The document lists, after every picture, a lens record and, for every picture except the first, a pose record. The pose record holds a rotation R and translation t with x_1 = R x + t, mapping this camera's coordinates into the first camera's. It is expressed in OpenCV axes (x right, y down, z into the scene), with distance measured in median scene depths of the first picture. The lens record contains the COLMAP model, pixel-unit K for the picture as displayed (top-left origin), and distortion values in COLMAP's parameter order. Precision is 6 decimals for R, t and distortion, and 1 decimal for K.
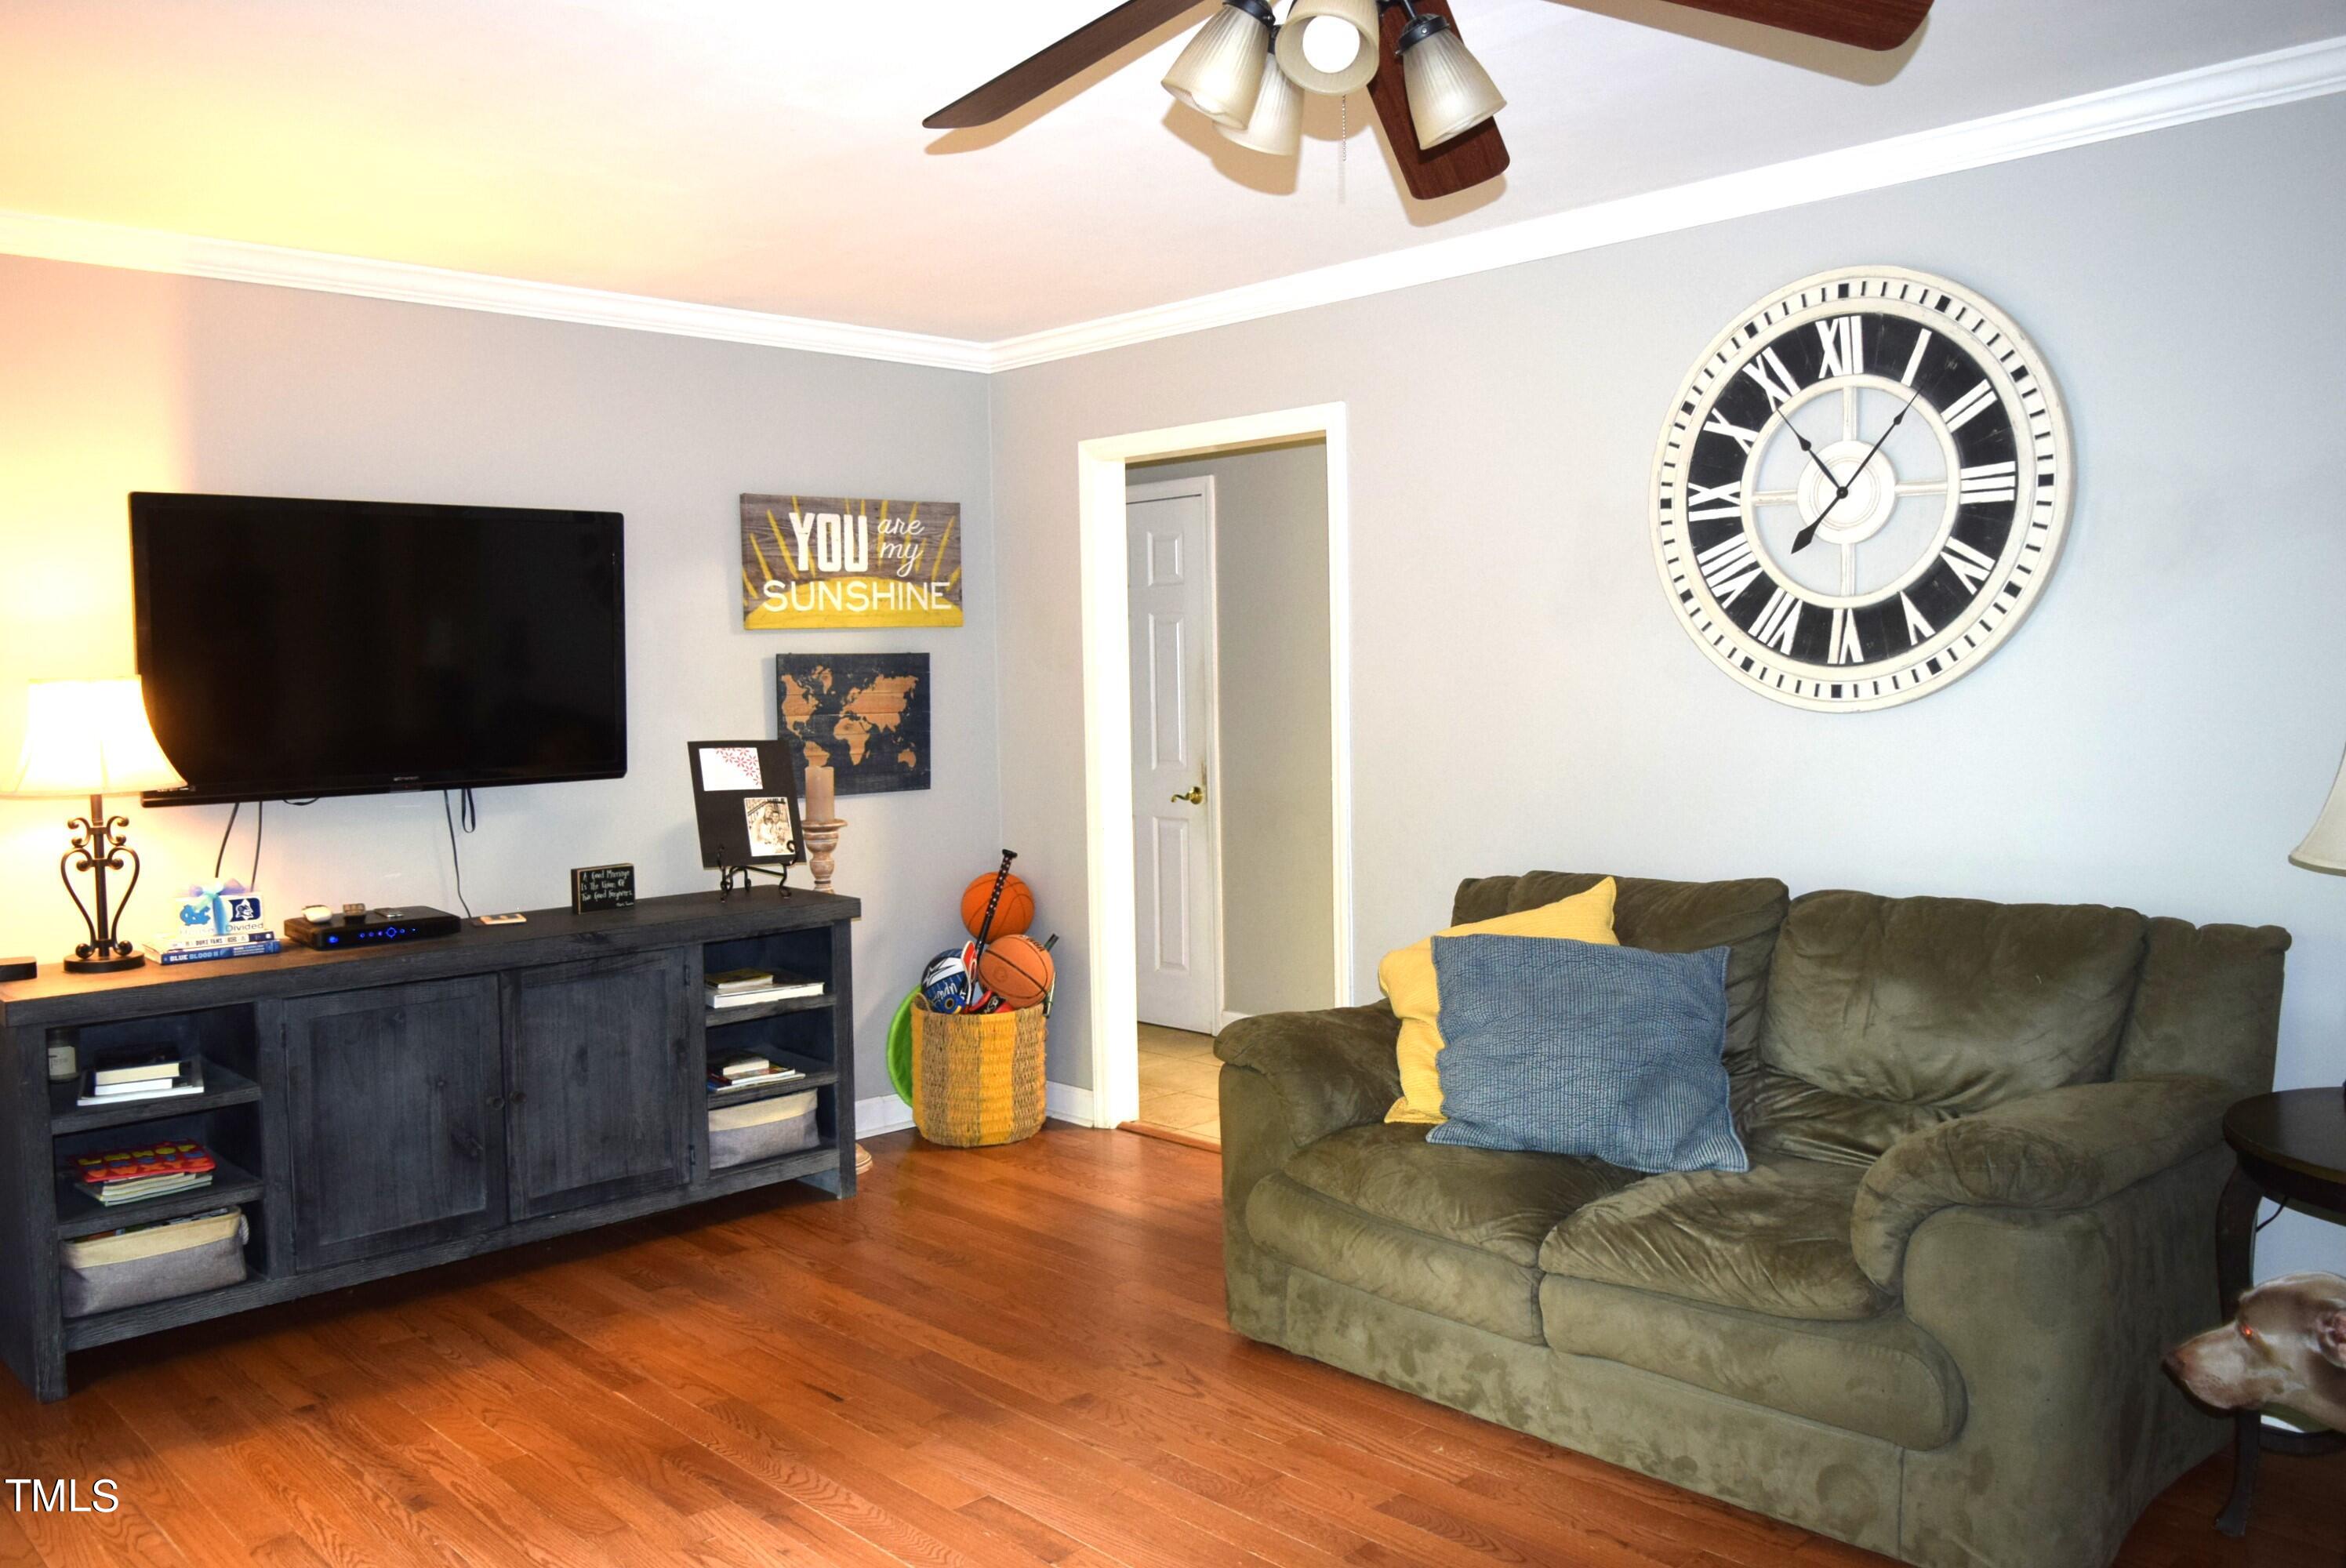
lens RADIAL K [[1853.7, 0, 1173.0], [0, 1853.7, 784.0], [0, 0, 1]] dist [0.016938, 0.001757]
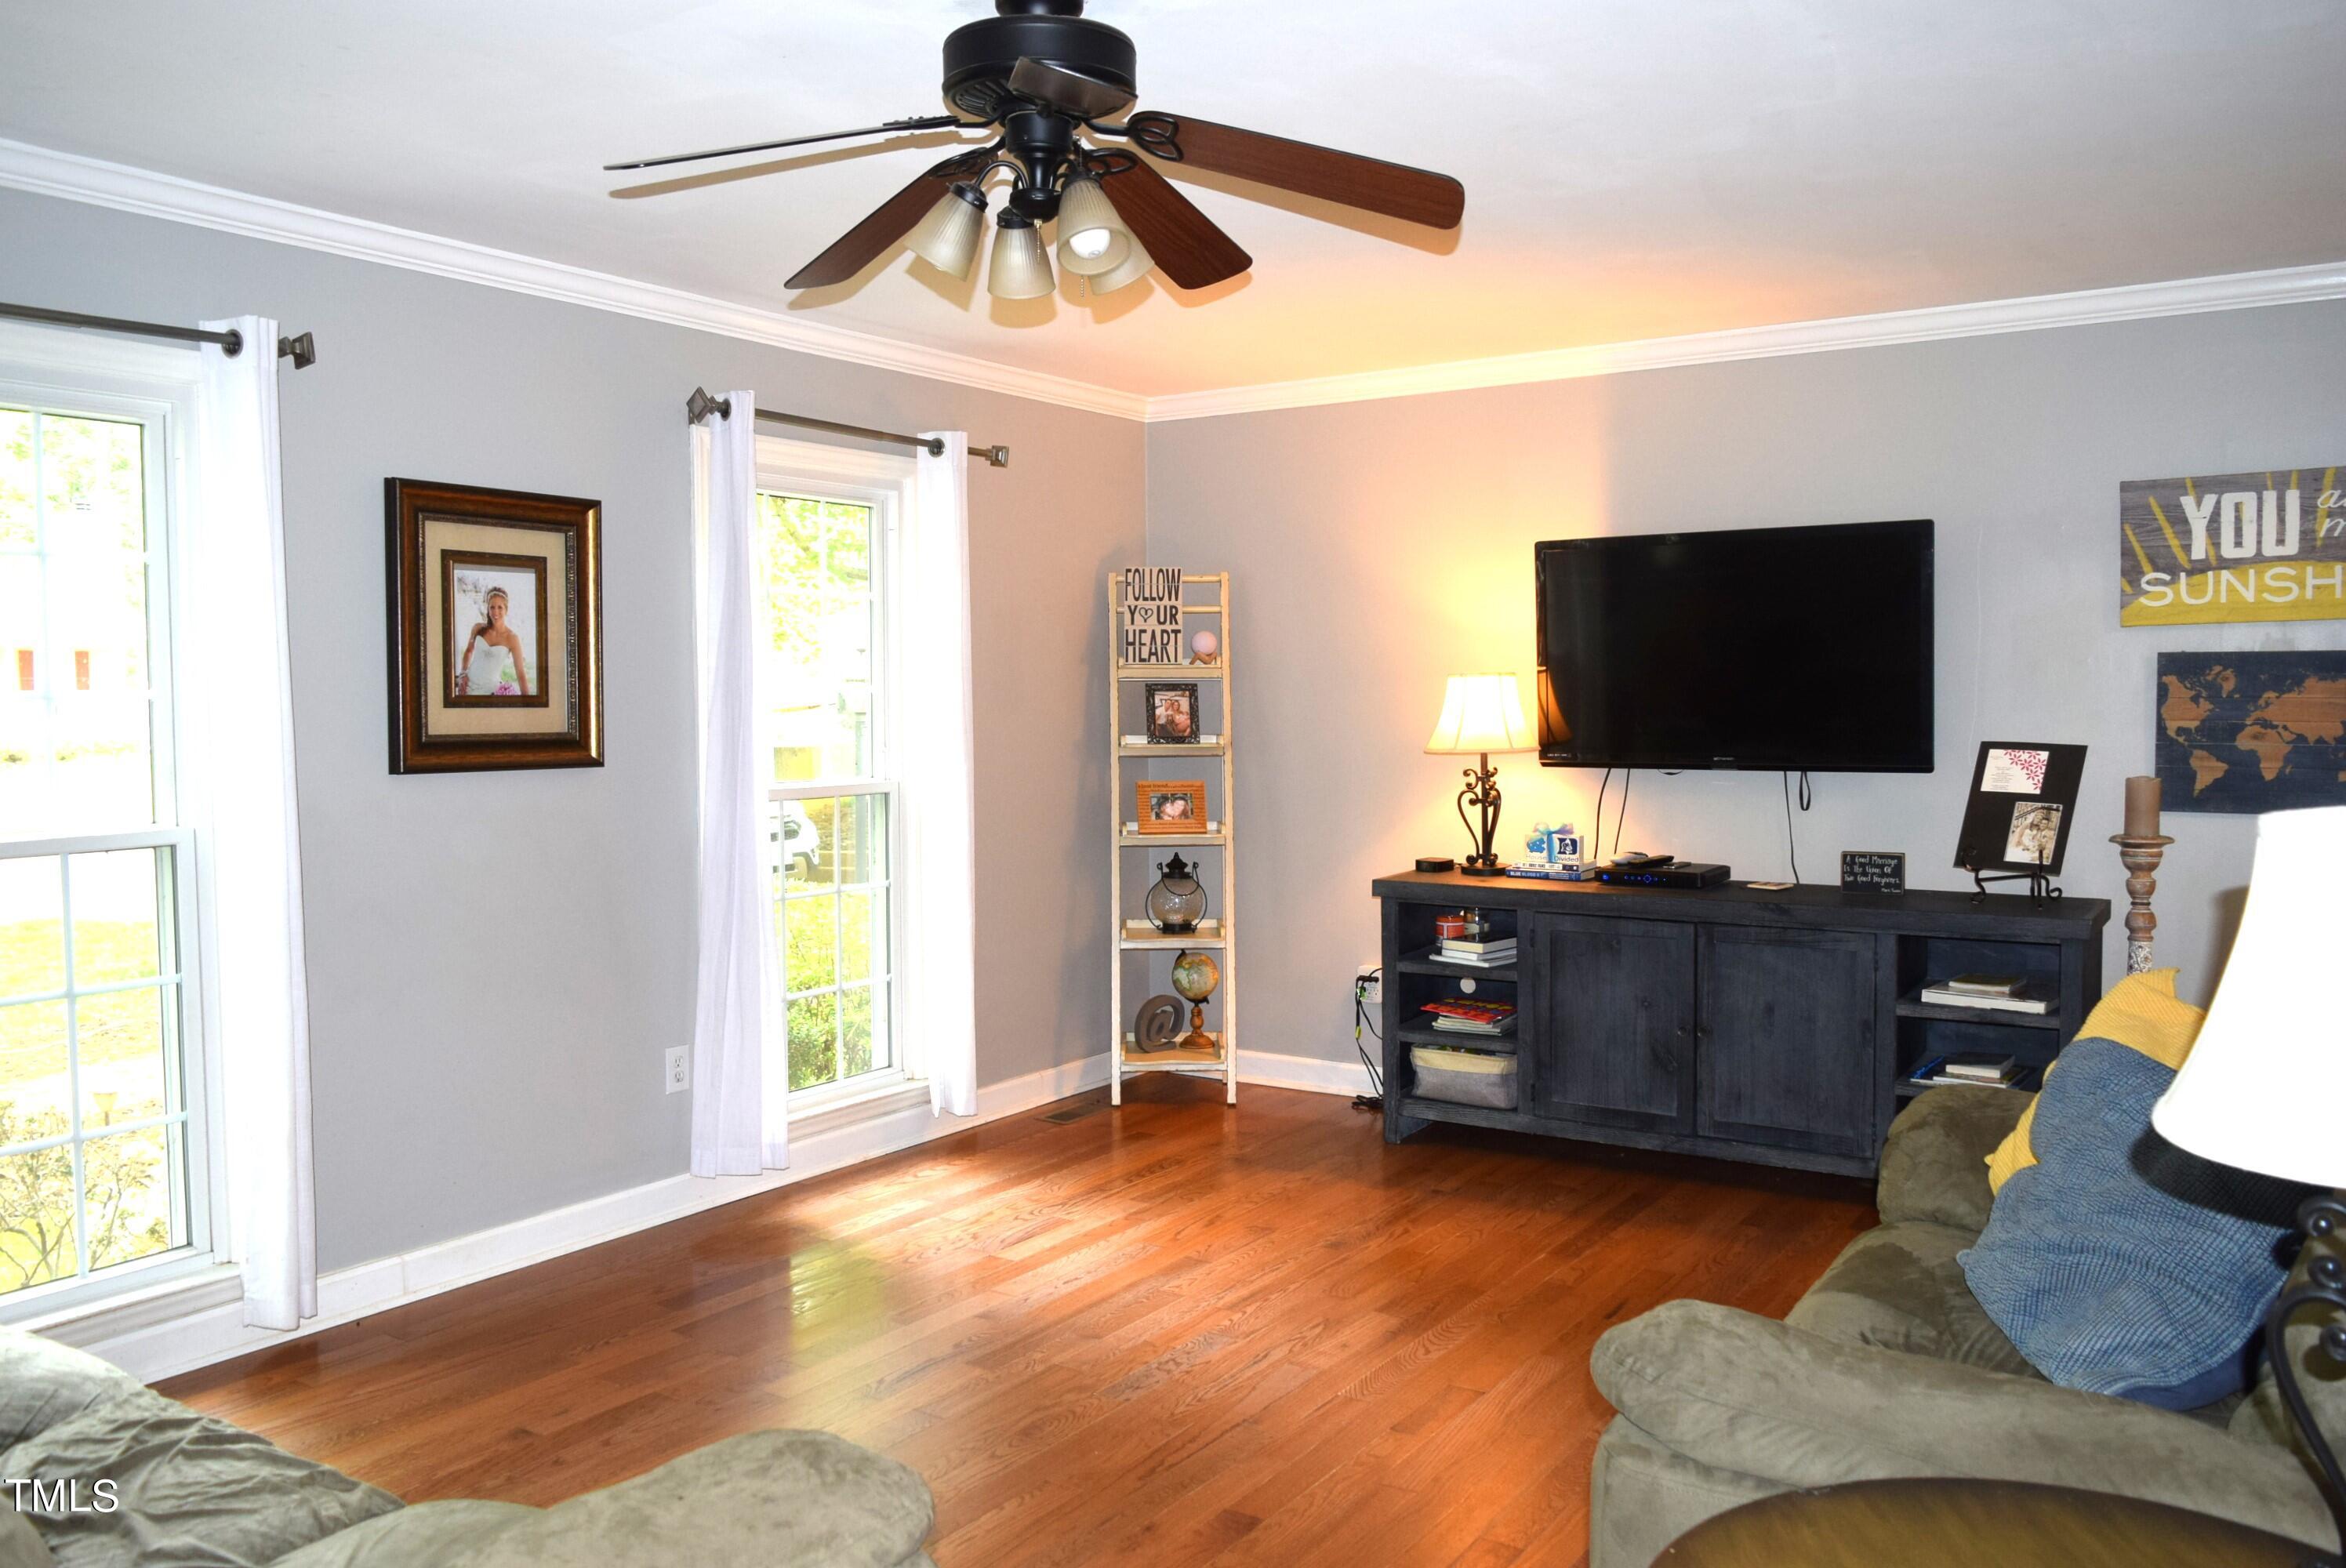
lens RADIAL K [[1853.7, 0, 1173.0], [0, 1853.7, 784.0], [0, 0, 1]] dist [0.016938, 0.001757]
pose [[0.236756, 0.070694, -0.968994, 0.642683], [-0.058971, 0.996556, 0.058296, -0.034206], [0.969778, 0.043340, 0.240109, 0.349240]]
